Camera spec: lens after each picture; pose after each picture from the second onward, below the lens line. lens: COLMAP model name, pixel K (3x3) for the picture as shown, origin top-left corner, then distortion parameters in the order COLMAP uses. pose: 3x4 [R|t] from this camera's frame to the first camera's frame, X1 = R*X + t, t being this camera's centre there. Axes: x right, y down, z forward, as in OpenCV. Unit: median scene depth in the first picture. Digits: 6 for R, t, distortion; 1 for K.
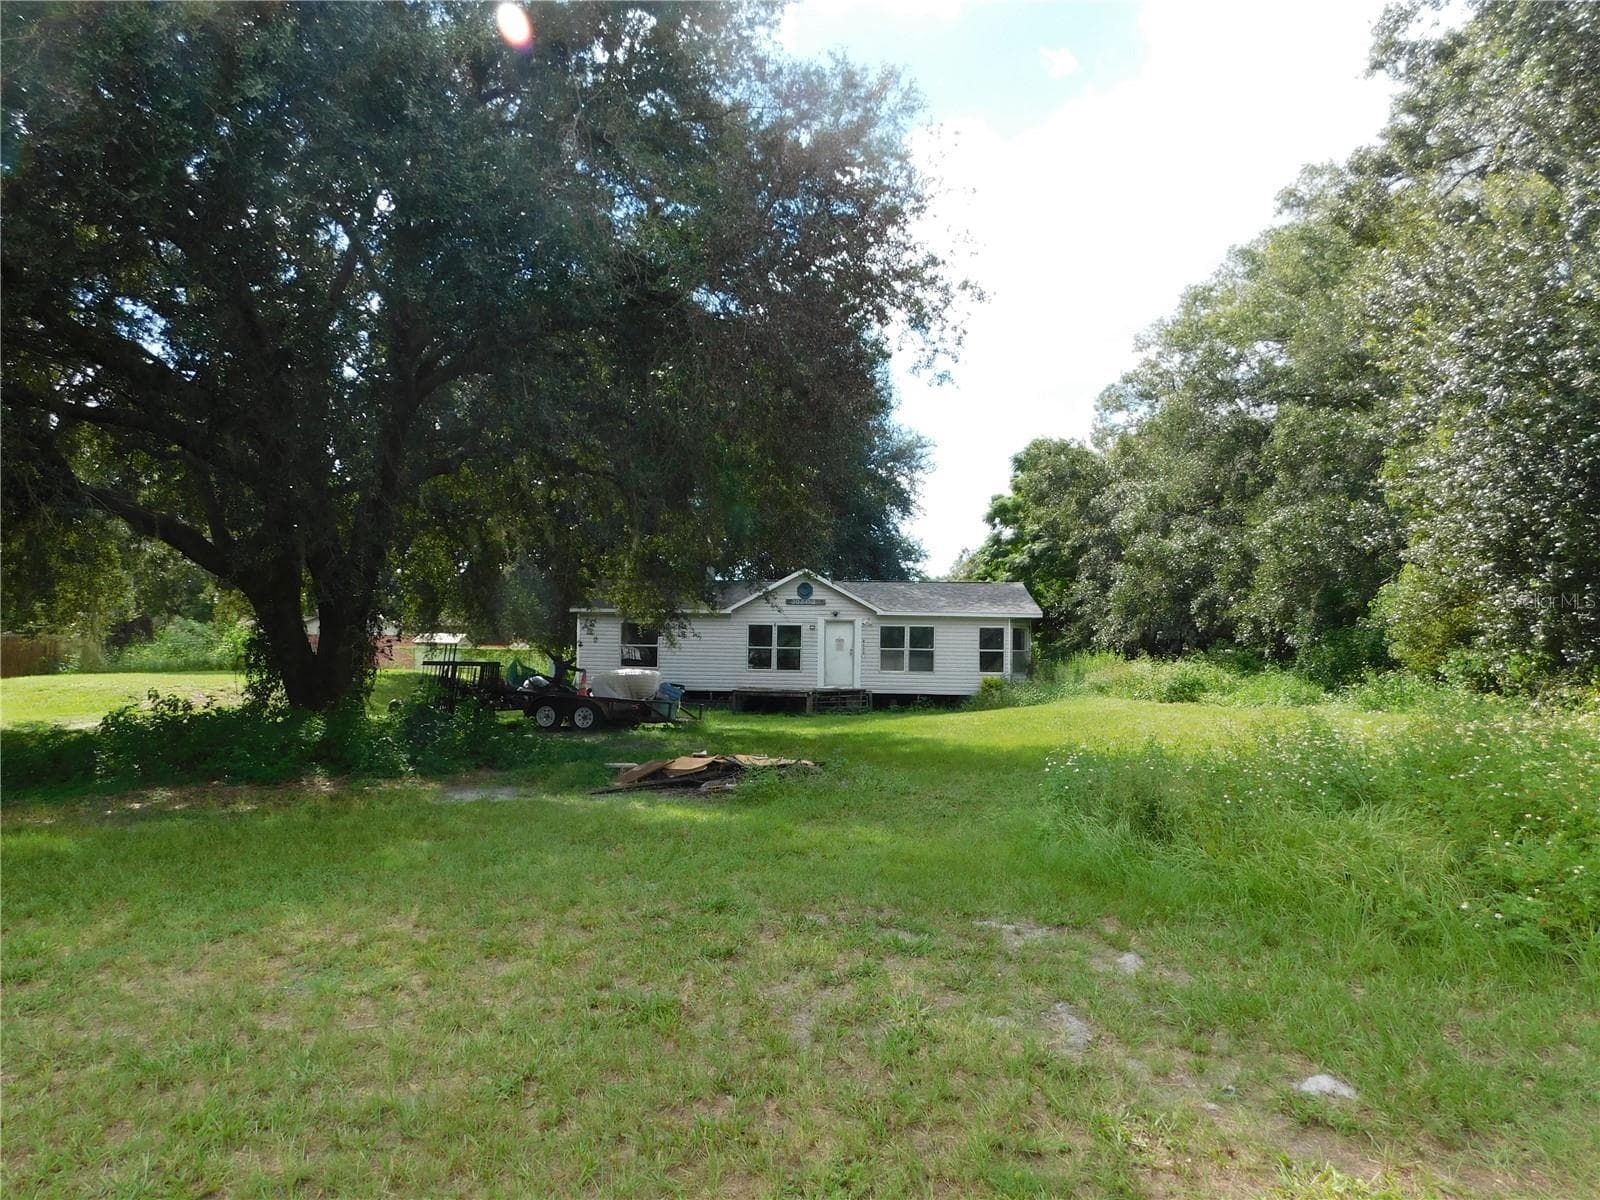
lens RADIAL K [[1058.1, 0, 800.0], [0, 1058.1, 600.0], [0, 0, 1]] dist [-0.000934, 0.007744]
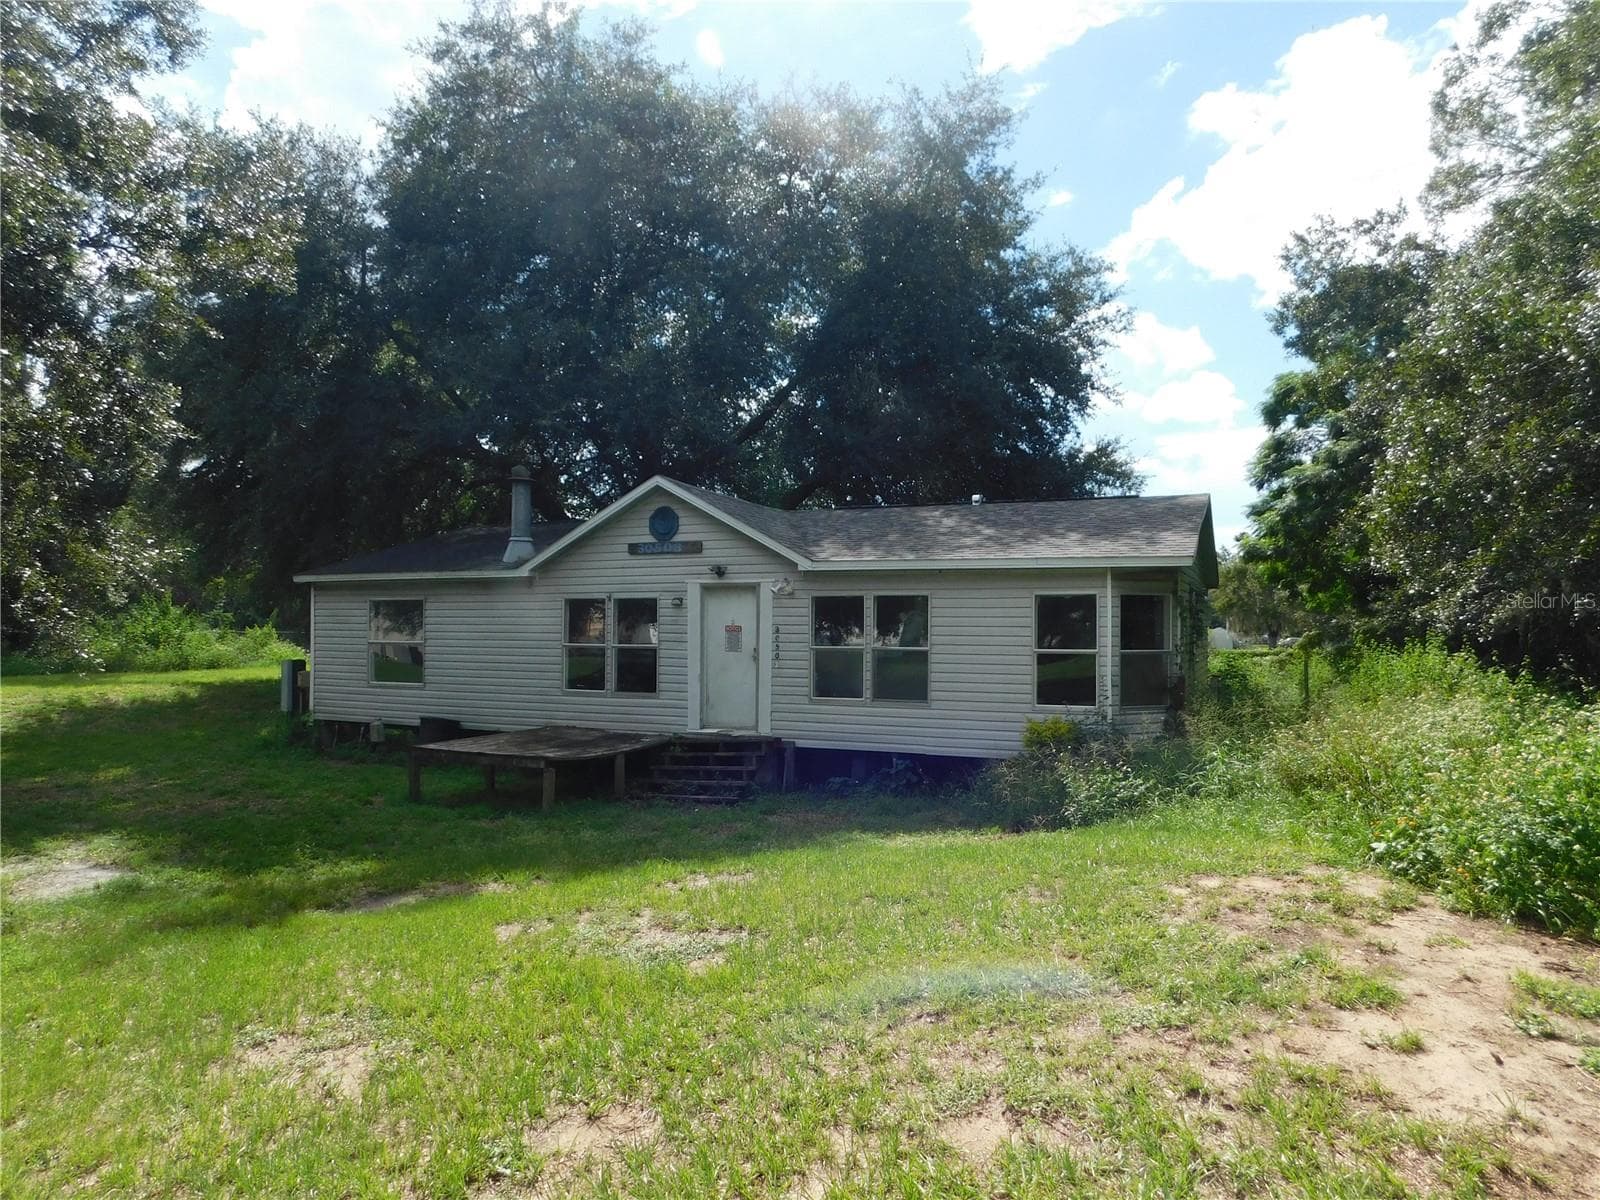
lens RADIAL K [[1058.1, 0, 800.0], [0, 1058.1, 600.0], [0, 0, 1]] dist [-0.000934, 0.007744]
pose [[0.942403, -0.018774, -0.333951, 0.219553], [0.028147, 0.999333, 0.023252, 0.015757], [0.333292, -0.031313, 0.942304, 0.576166]]
